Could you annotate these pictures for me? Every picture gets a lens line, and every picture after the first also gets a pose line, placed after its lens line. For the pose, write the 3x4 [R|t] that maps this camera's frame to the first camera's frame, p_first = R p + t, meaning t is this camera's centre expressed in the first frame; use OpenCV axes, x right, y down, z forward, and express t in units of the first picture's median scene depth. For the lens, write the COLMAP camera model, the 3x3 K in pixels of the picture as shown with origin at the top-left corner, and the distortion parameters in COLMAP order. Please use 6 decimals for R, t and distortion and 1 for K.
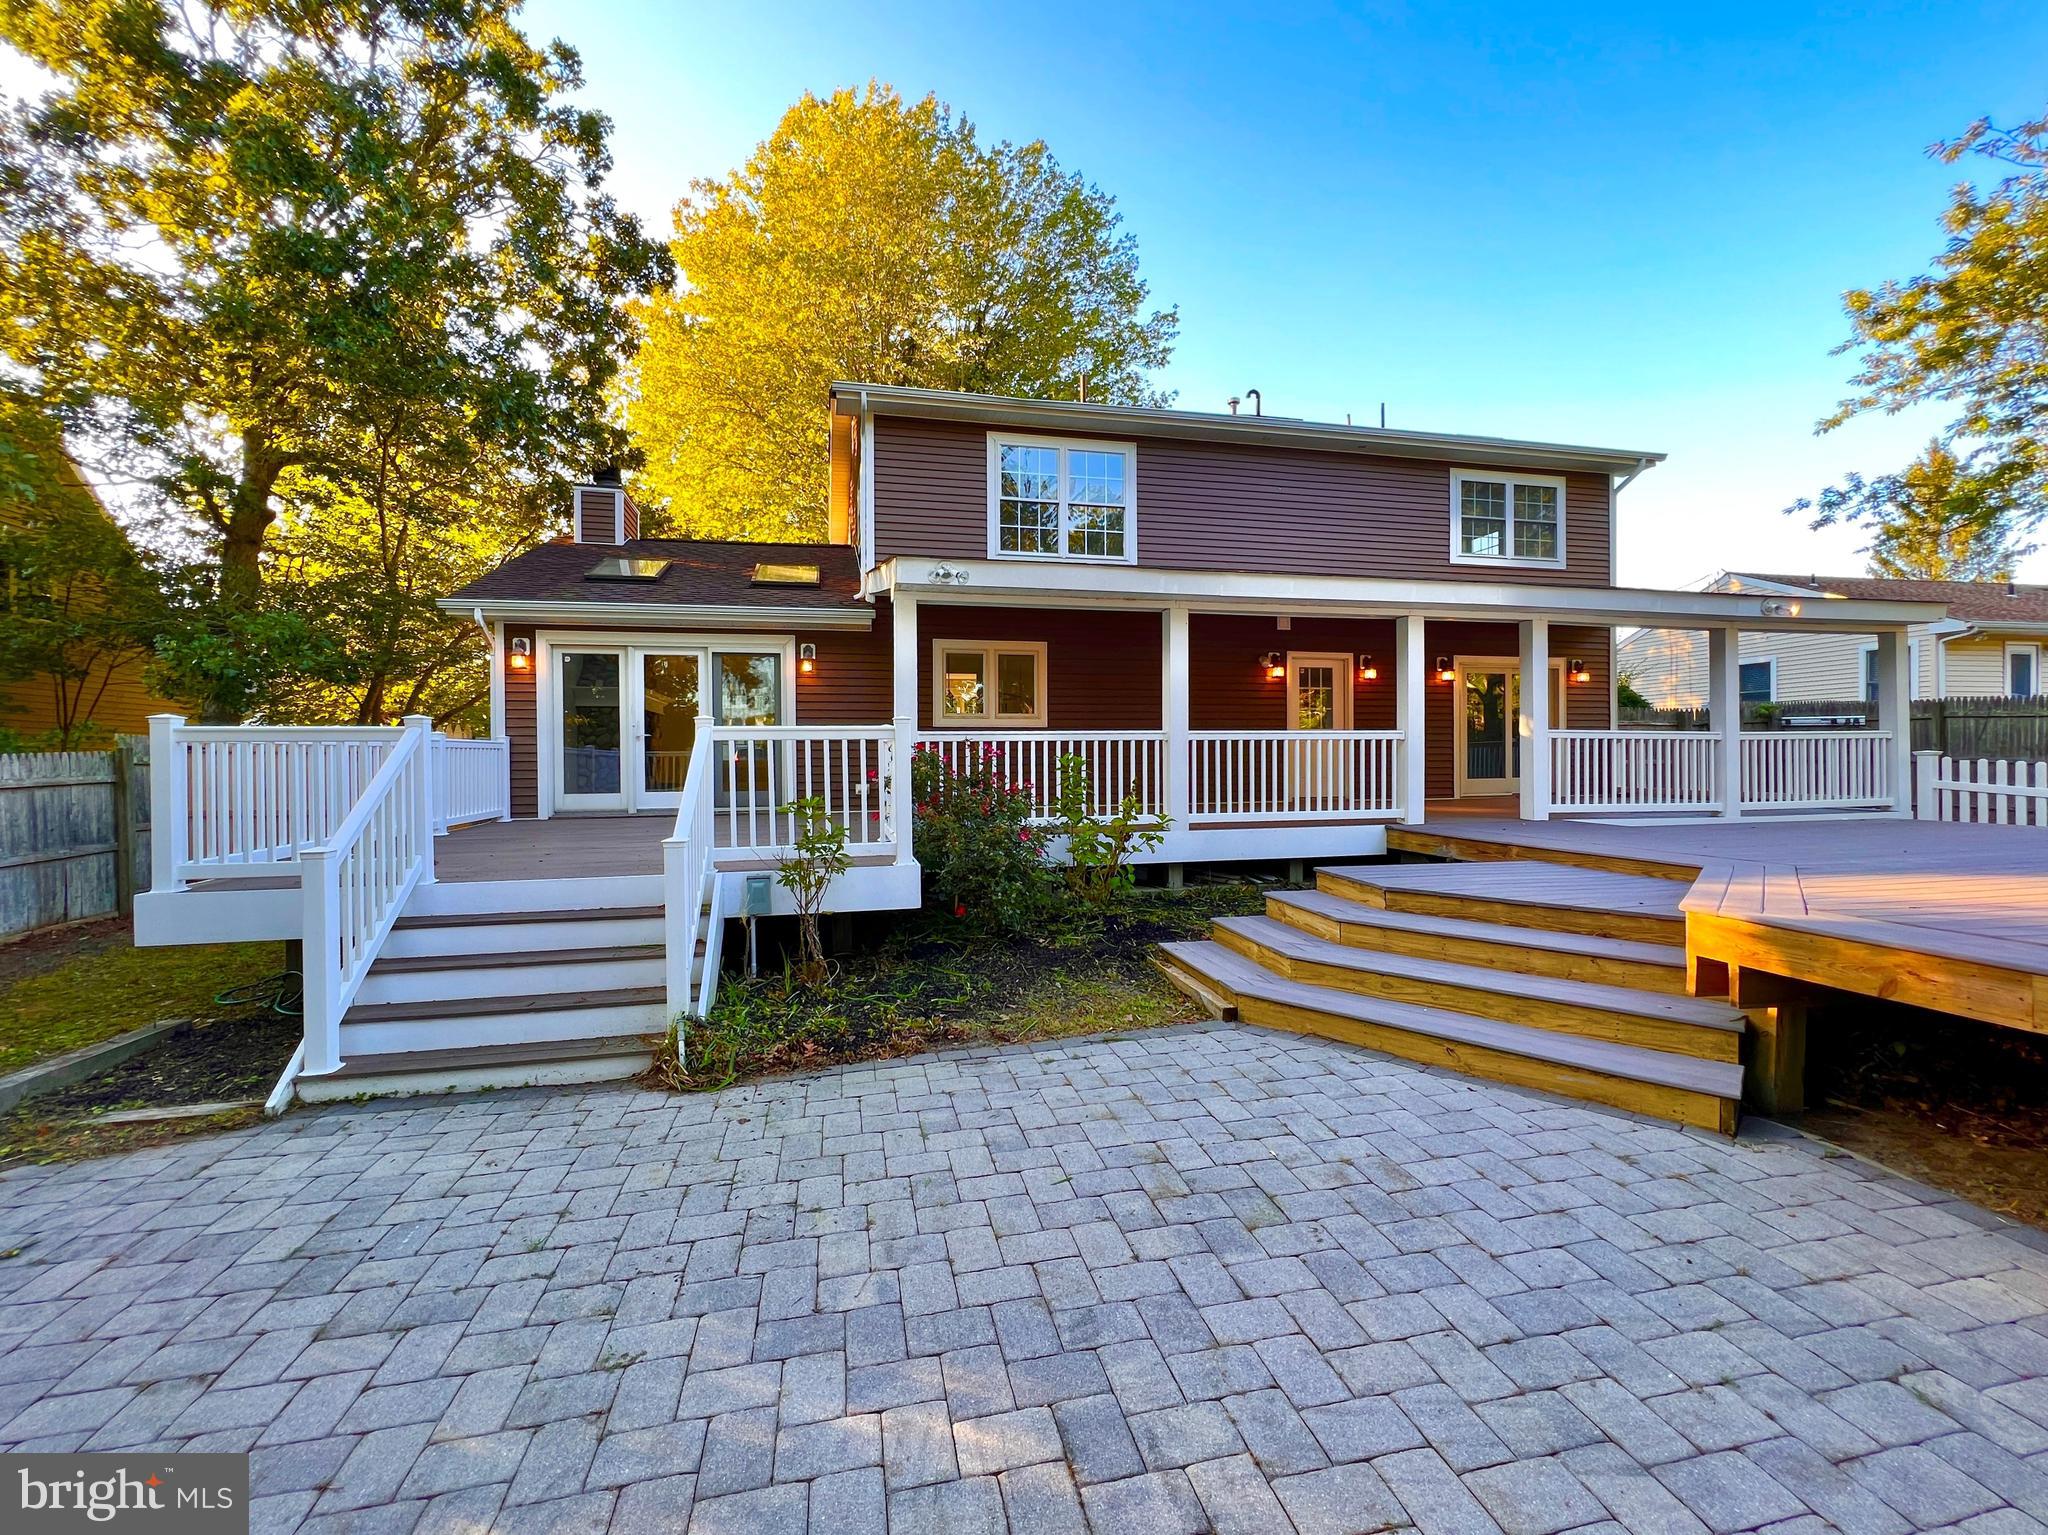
lens RADIAL K [[863.0, 0, 1024.0], [0, 863.0, 767.5], [0, 0, 1]] dist [0.001937, -0.000012]
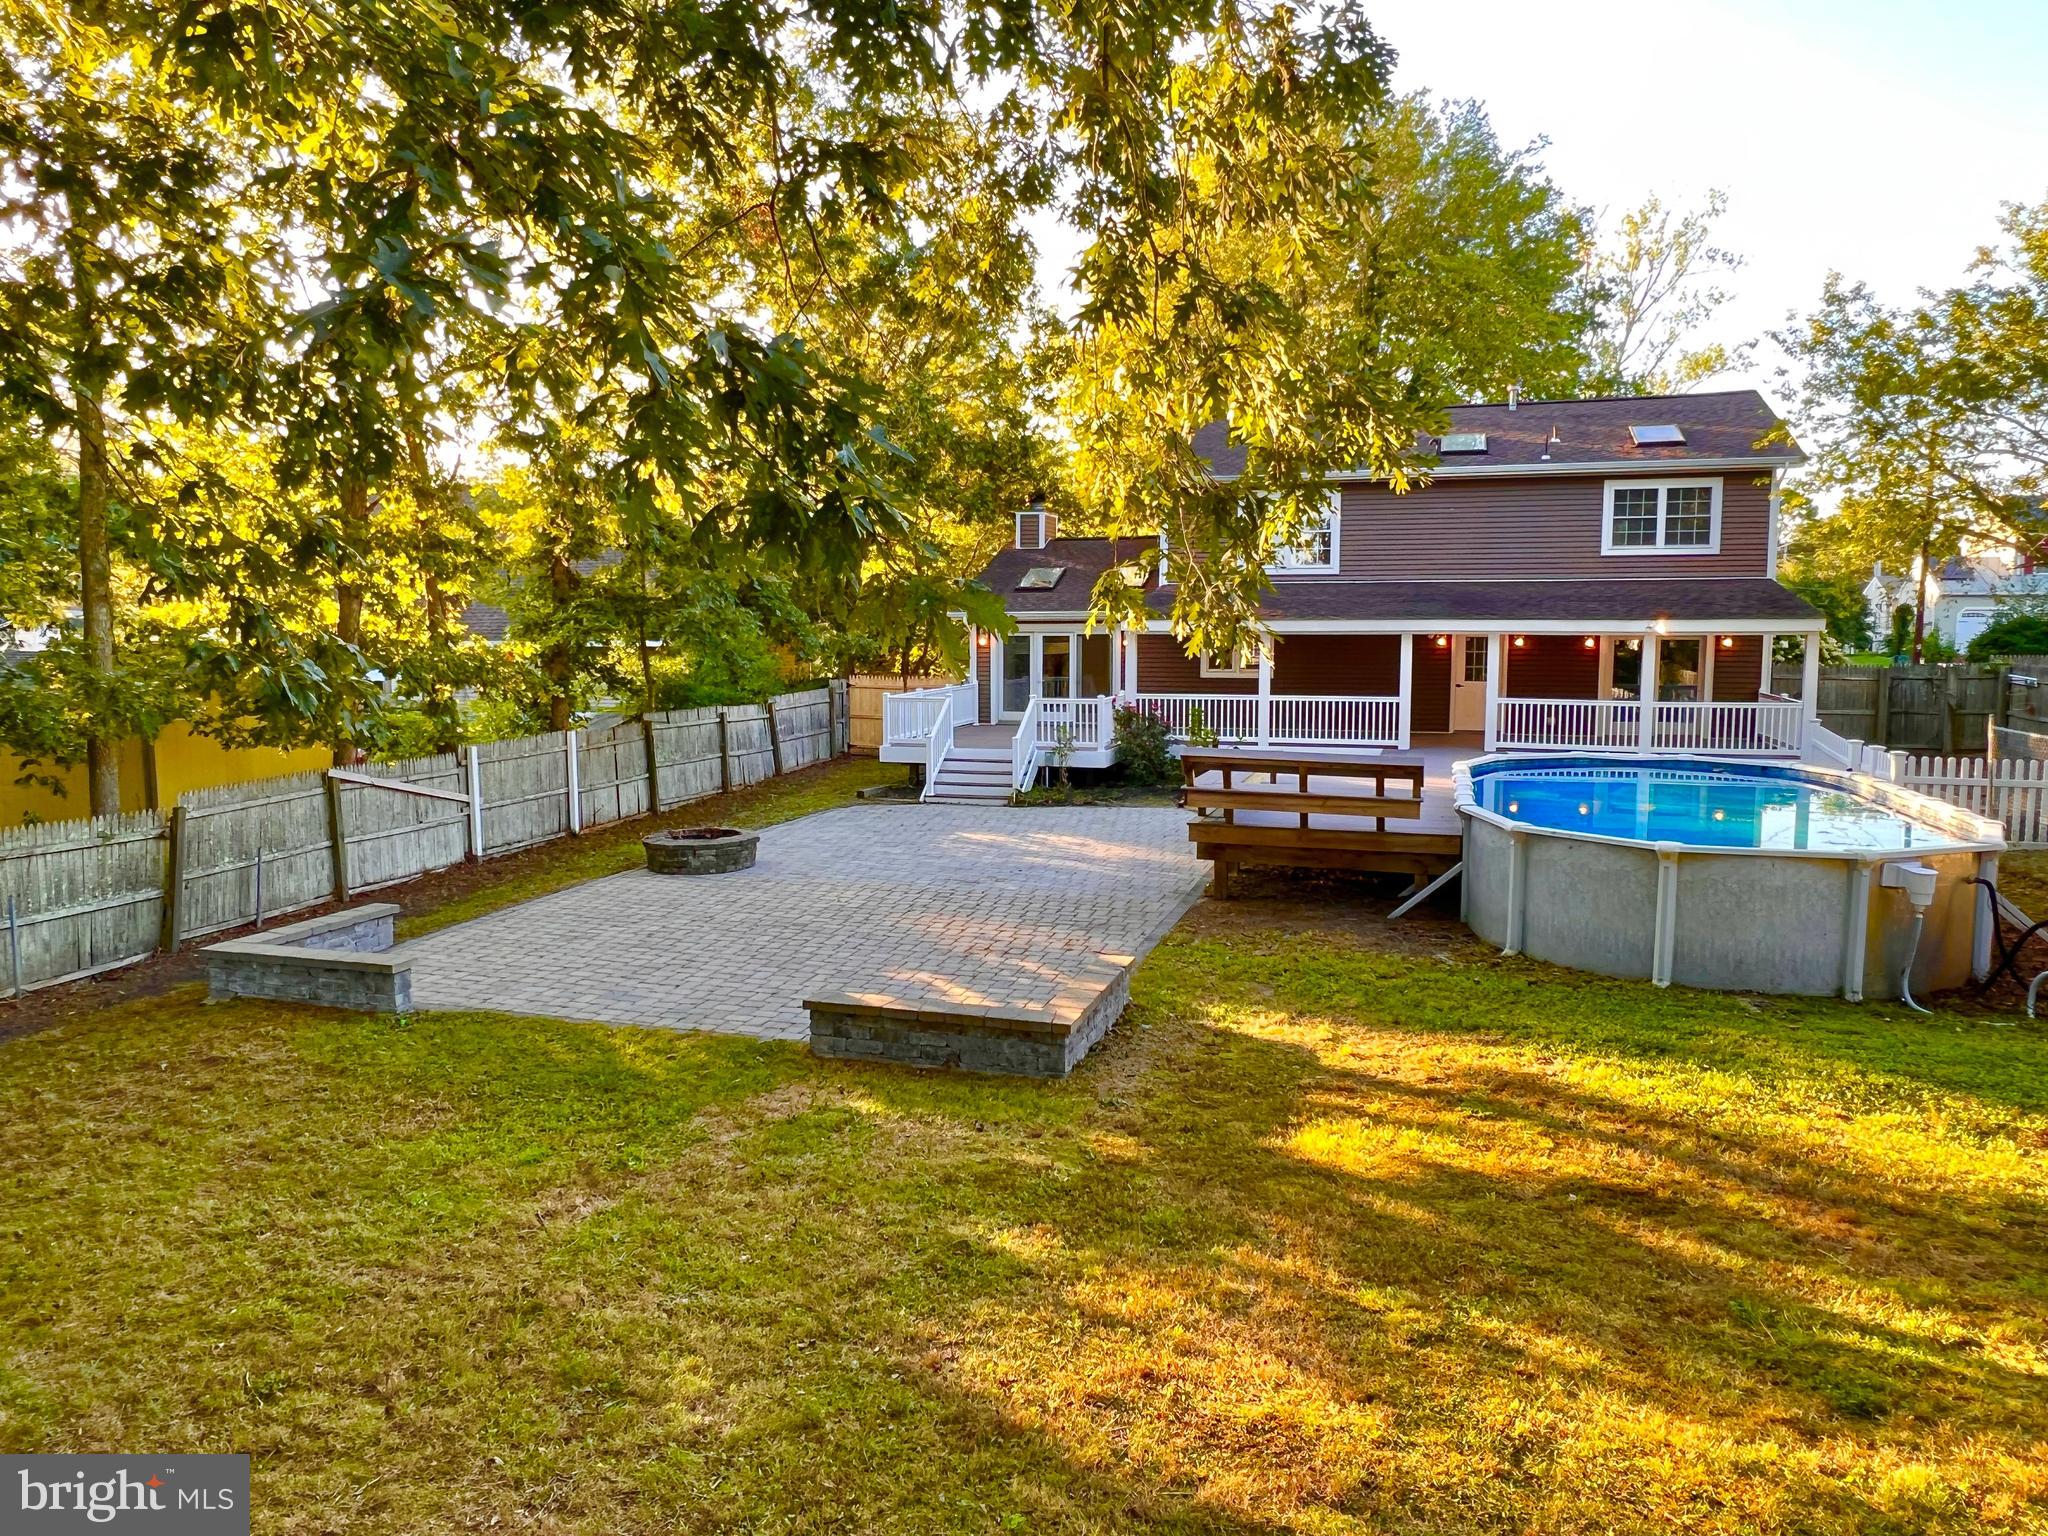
lens RADIAL K [[1408.2, 0, 1024.0], [0, 1408.2, 768.0], [0, 0, 1]] dist [0.003011, 0.000546]
pose [[0.869283, 0.058200, -0.490877, 0.994330], [-0.011765, 0.995199, 0.097160, -0.141543], [0.494175, -0.078684, 0.865794, -1.600913]]
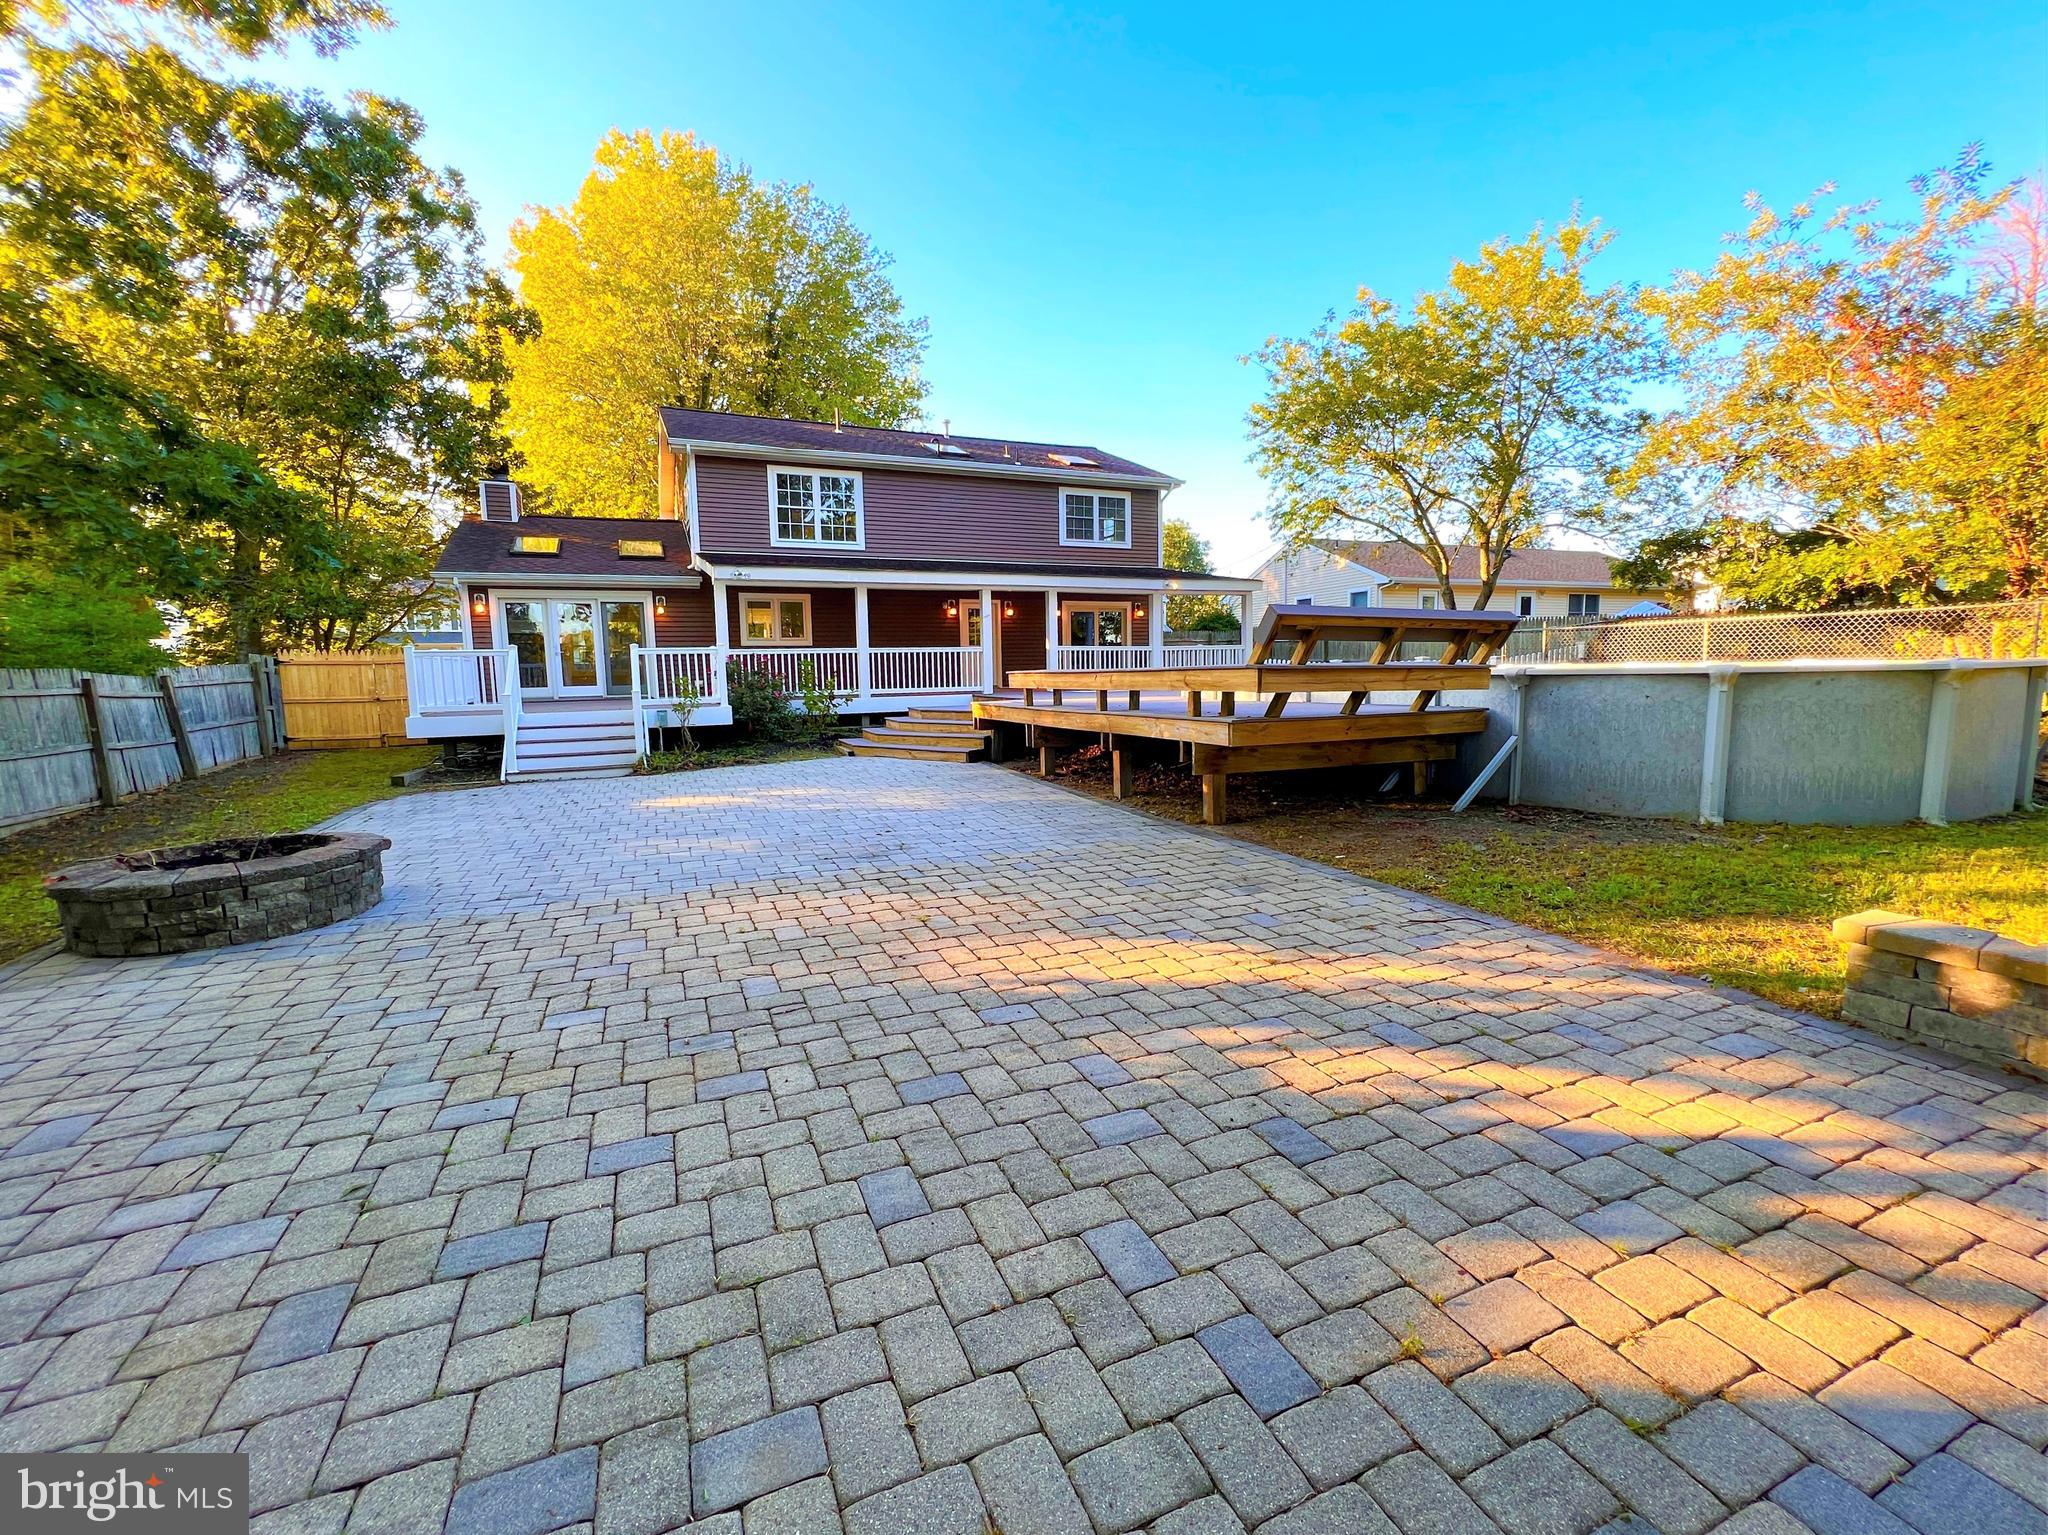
lens RADIAL K [[863.0, 0, 1024.0], [0, 863.0, 767.5], [0, 0, 1]] dist [0.001937, -0.000012]
pose [[0.981920, -0.032713, 0.186446, 0.123704], [0.014018, 0.994816, 0.100722, 0.029022], [-0.188775, -0.096287, 0.977289, -0.829727]]
